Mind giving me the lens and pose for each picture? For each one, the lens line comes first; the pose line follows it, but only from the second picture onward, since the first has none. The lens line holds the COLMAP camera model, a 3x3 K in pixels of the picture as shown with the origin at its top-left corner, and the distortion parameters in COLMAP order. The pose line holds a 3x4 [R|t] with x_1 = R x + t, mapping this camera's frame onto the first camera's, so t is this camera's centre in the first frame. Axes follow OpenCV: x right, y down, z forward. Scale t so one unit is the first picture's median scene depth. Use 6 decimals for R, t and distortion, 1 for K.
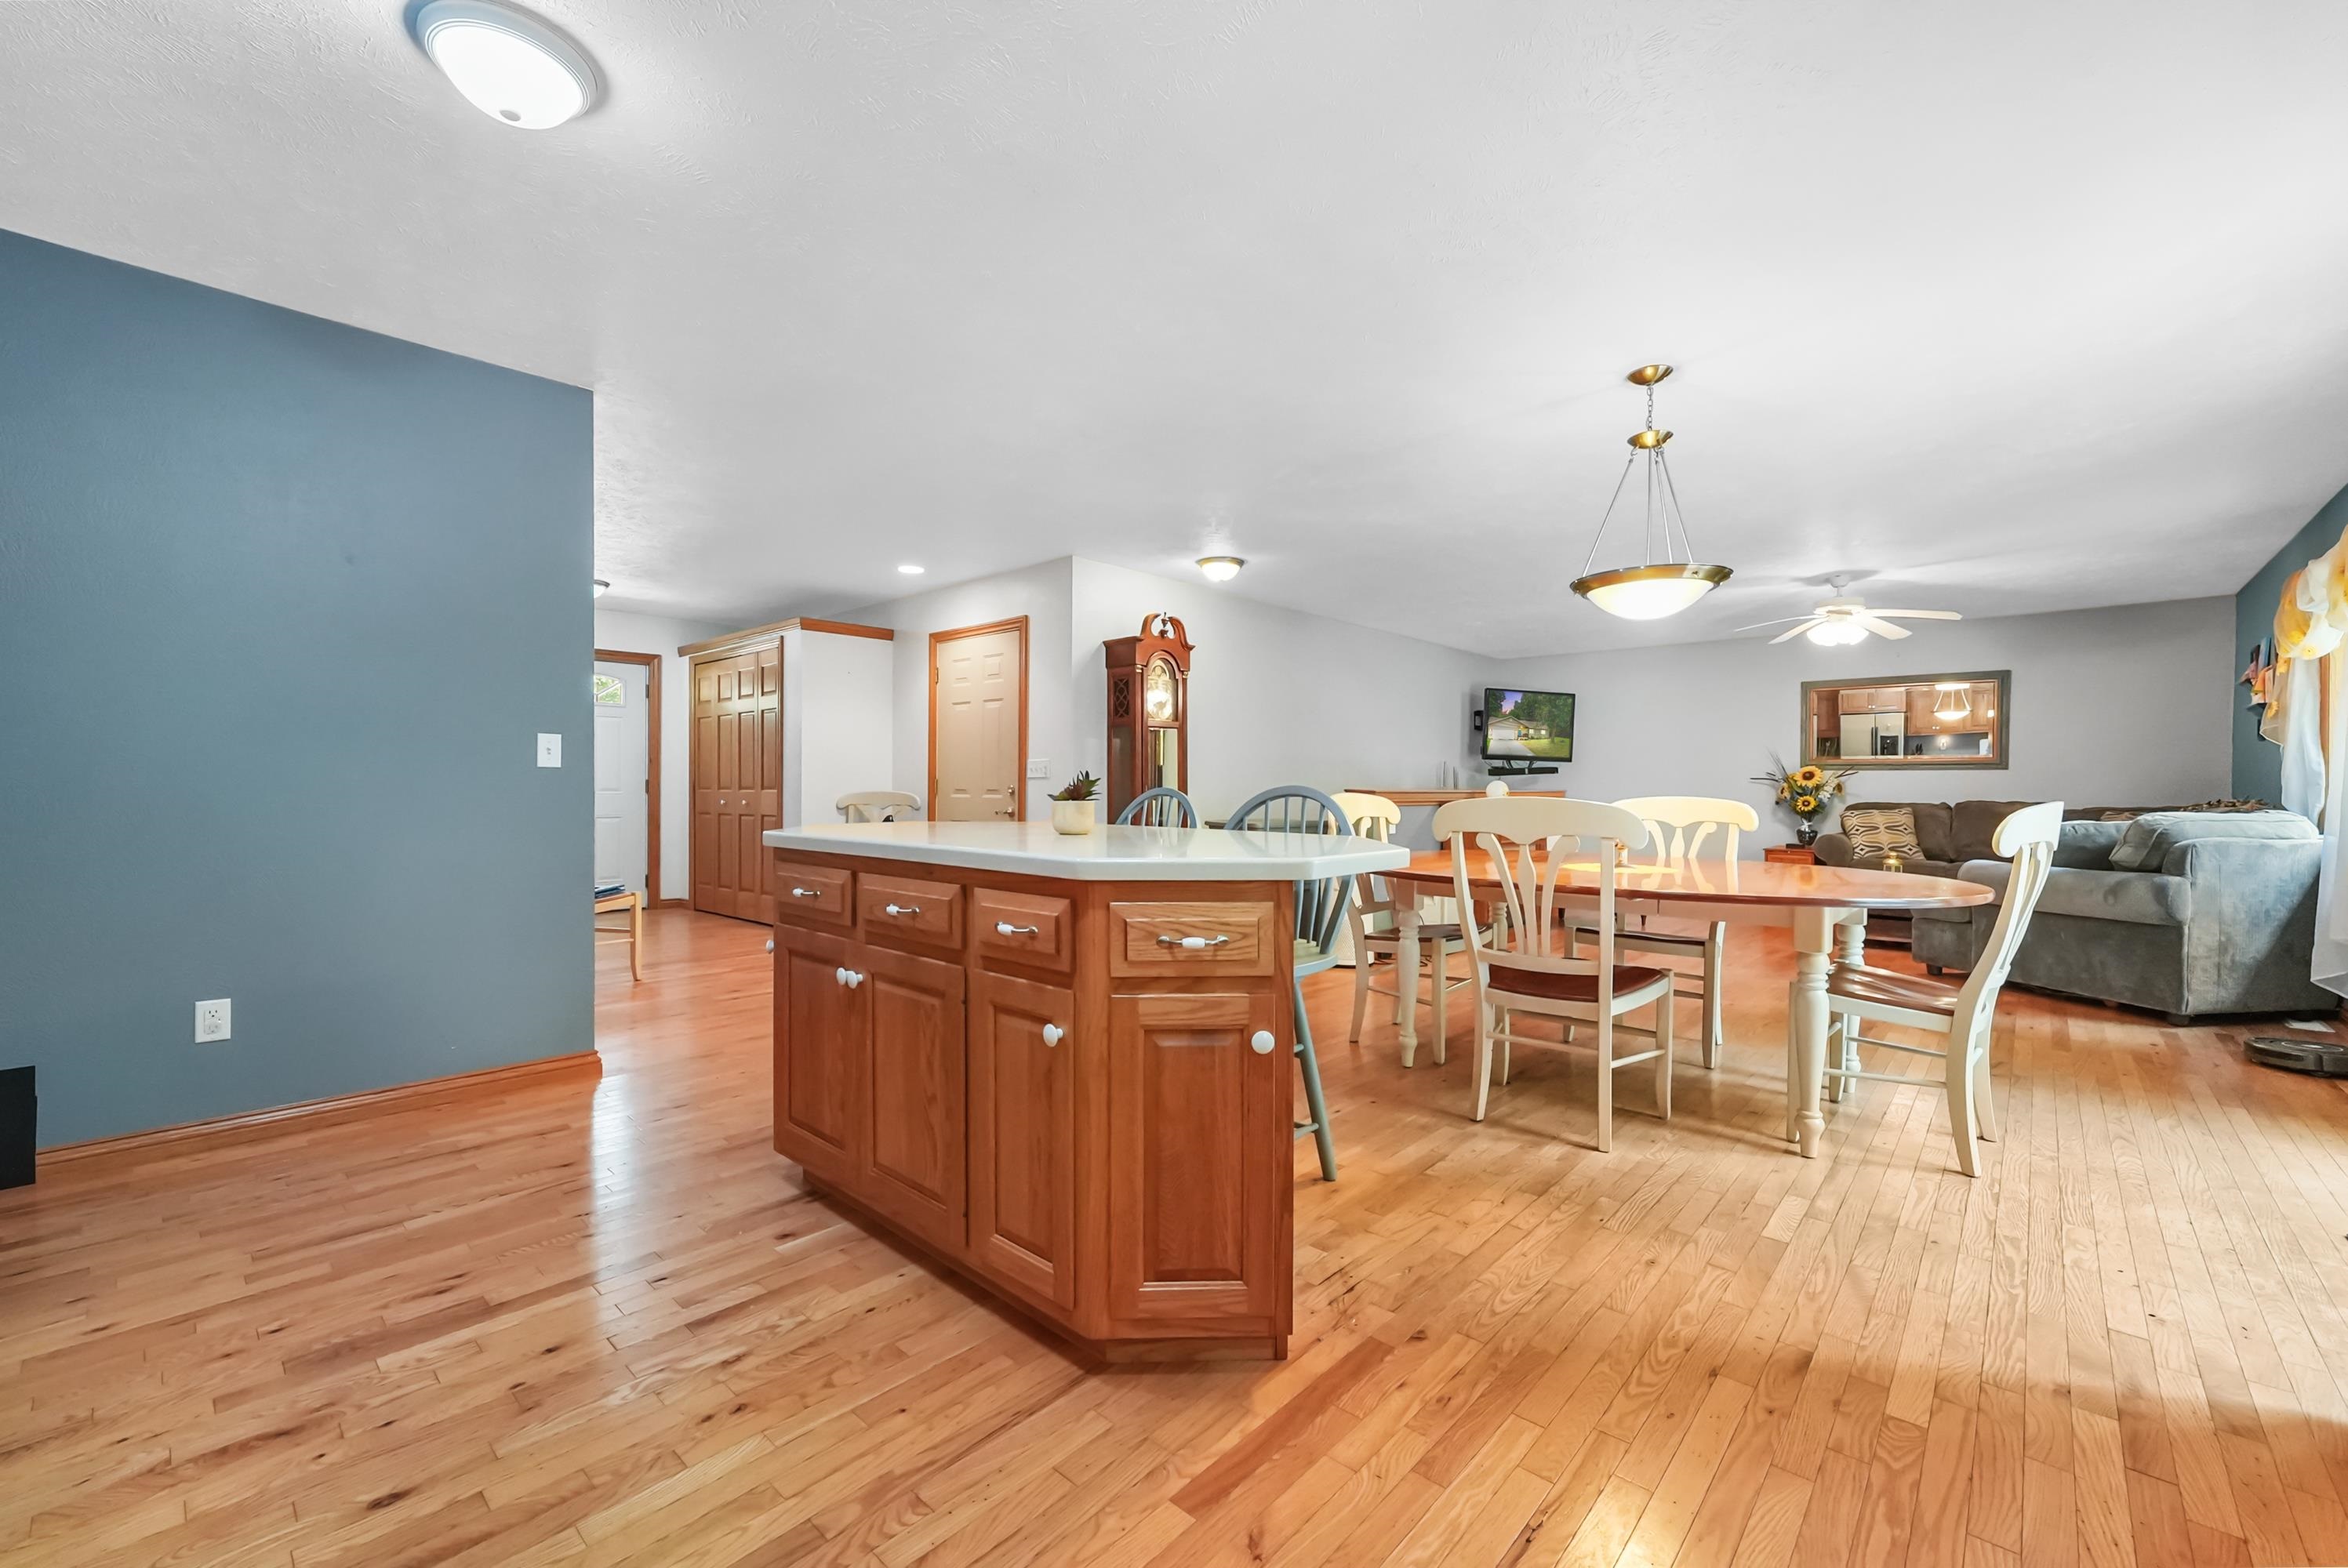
lens RADIAL K [[963.9, 0, 1167.2], [0, 963.9, 788.9], [0, 0, 1]] dist [-0.000589, 0.000205]
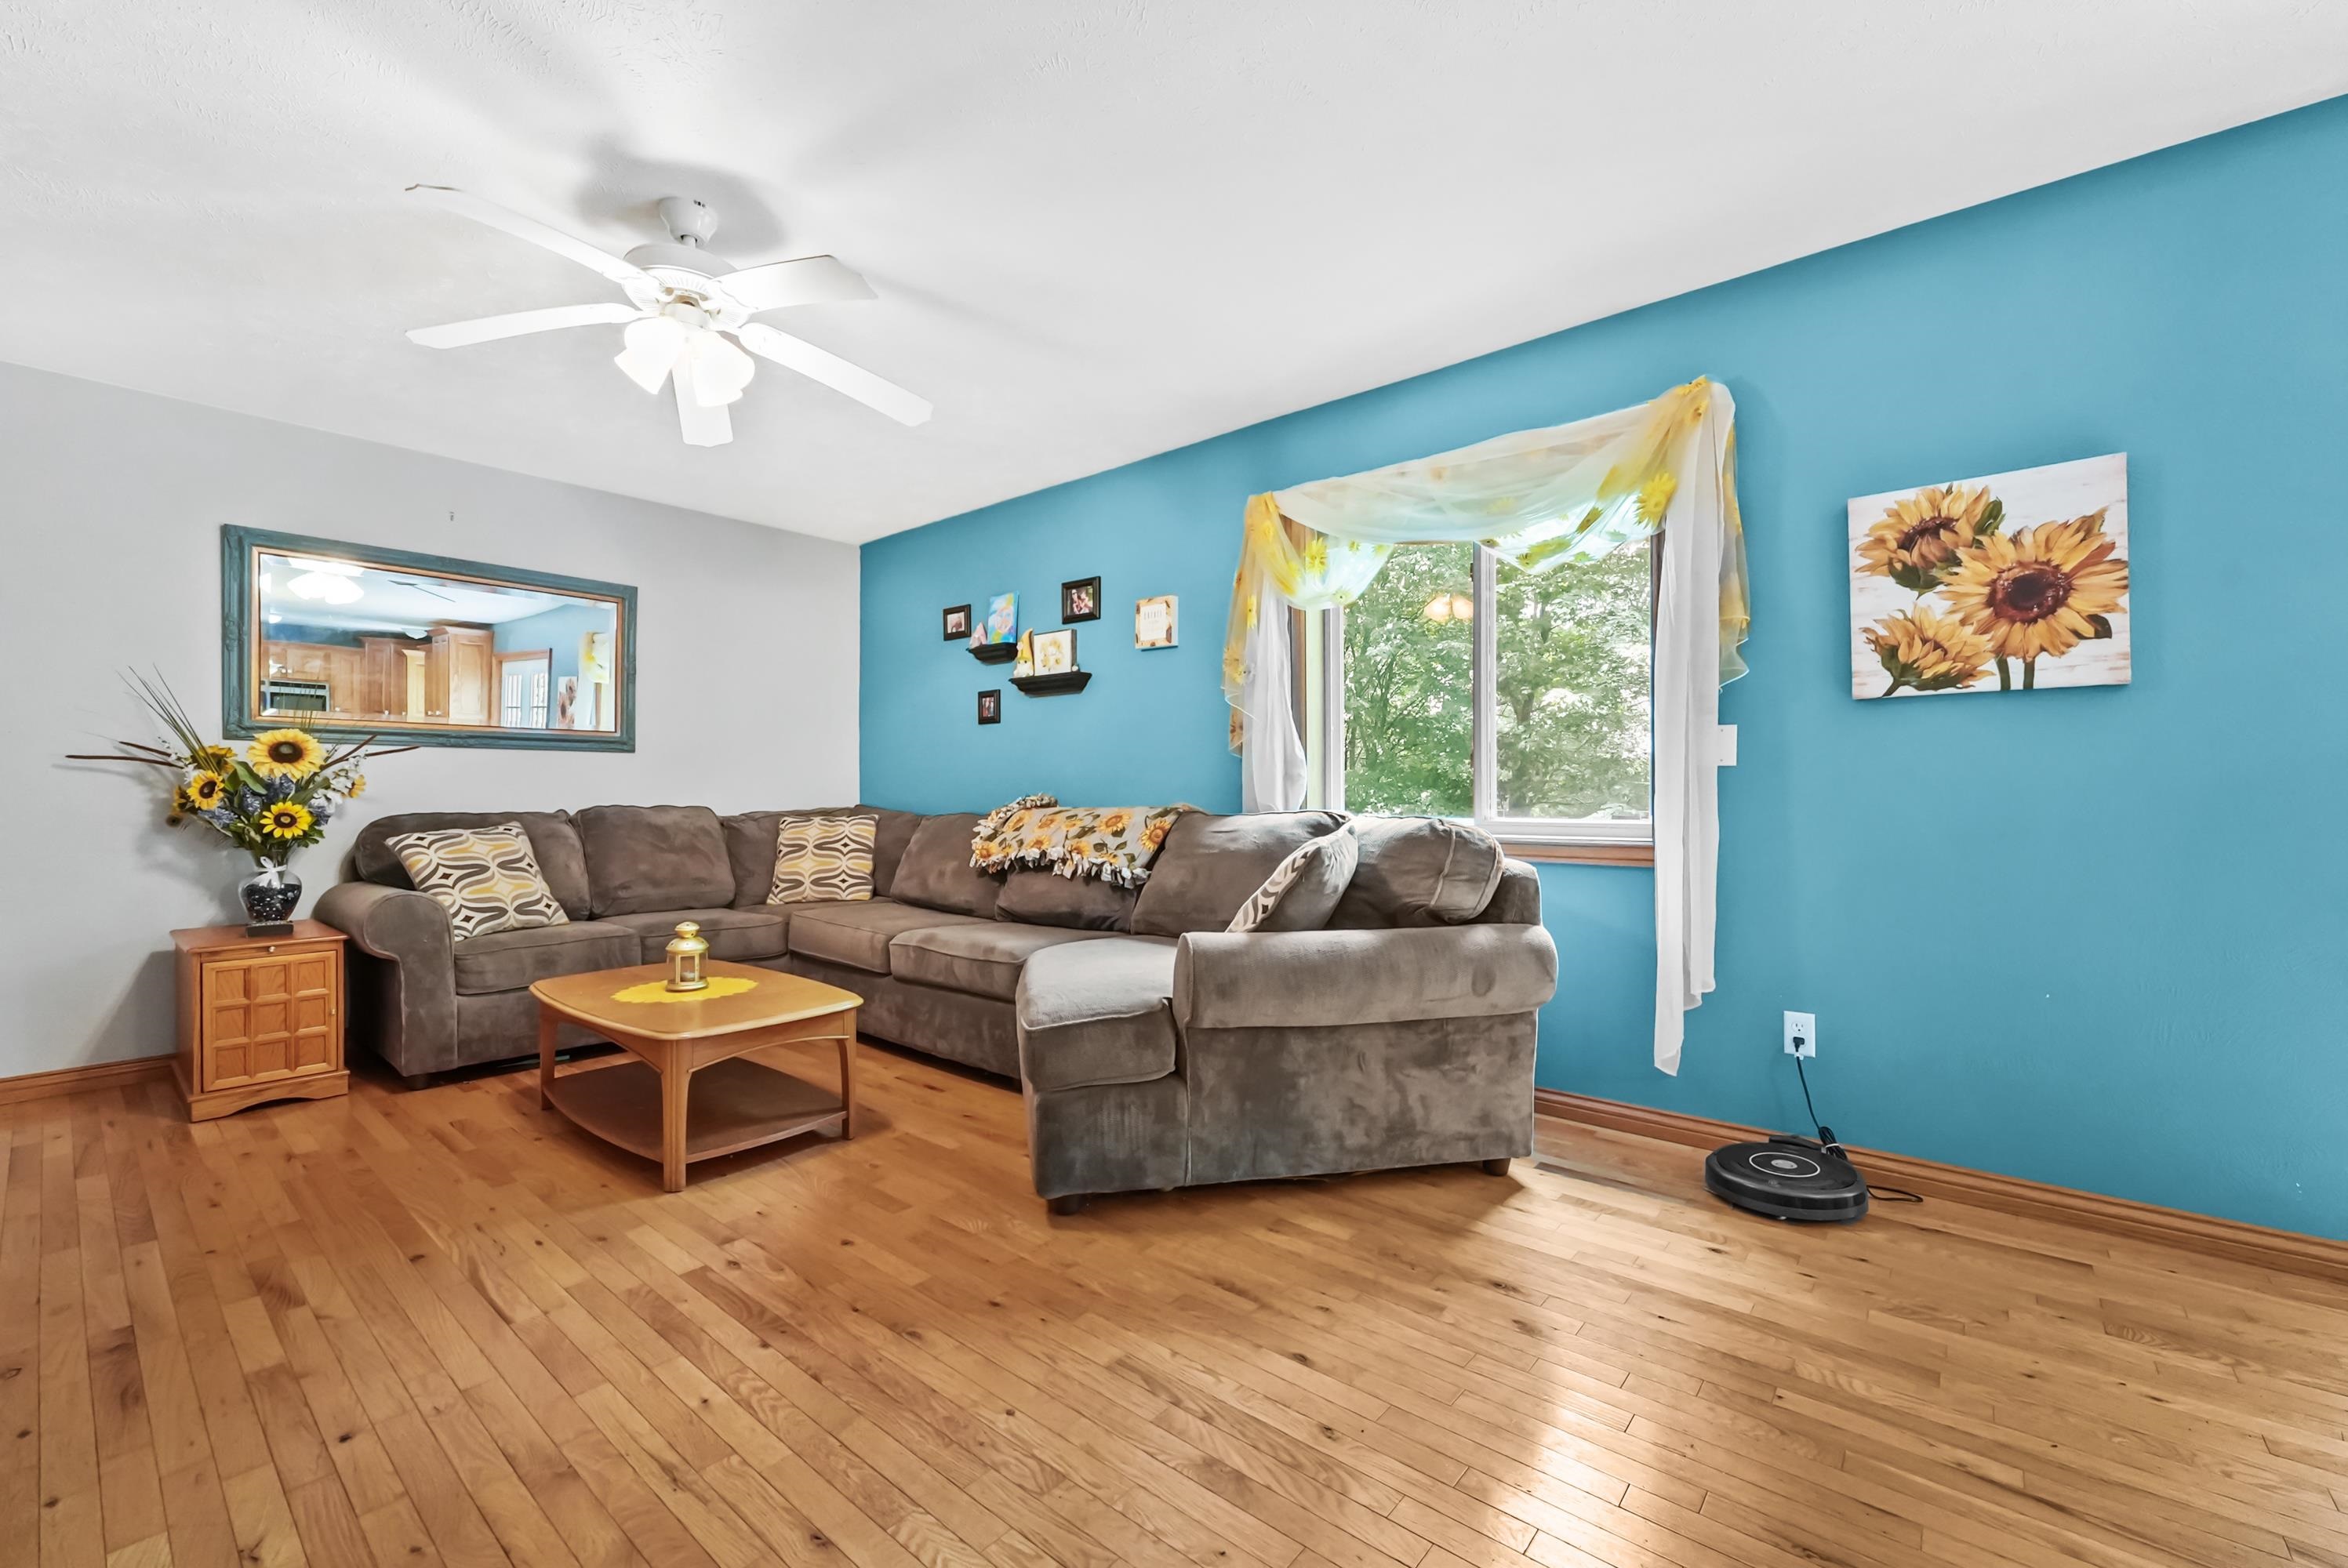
lens RADIAL K [[963.9, 0, 1180.6], [0, 963.9, 792.2], [0, 0, 1]] dist [-0.000589, 0.000205]
pose [[-0.041837, -0.003629, 0.999118, 0.255625], [0.006157, 0.999973, 0.003890, 0.004181], [-0.999105, 0.006315, -0.041813, 0.675926]]
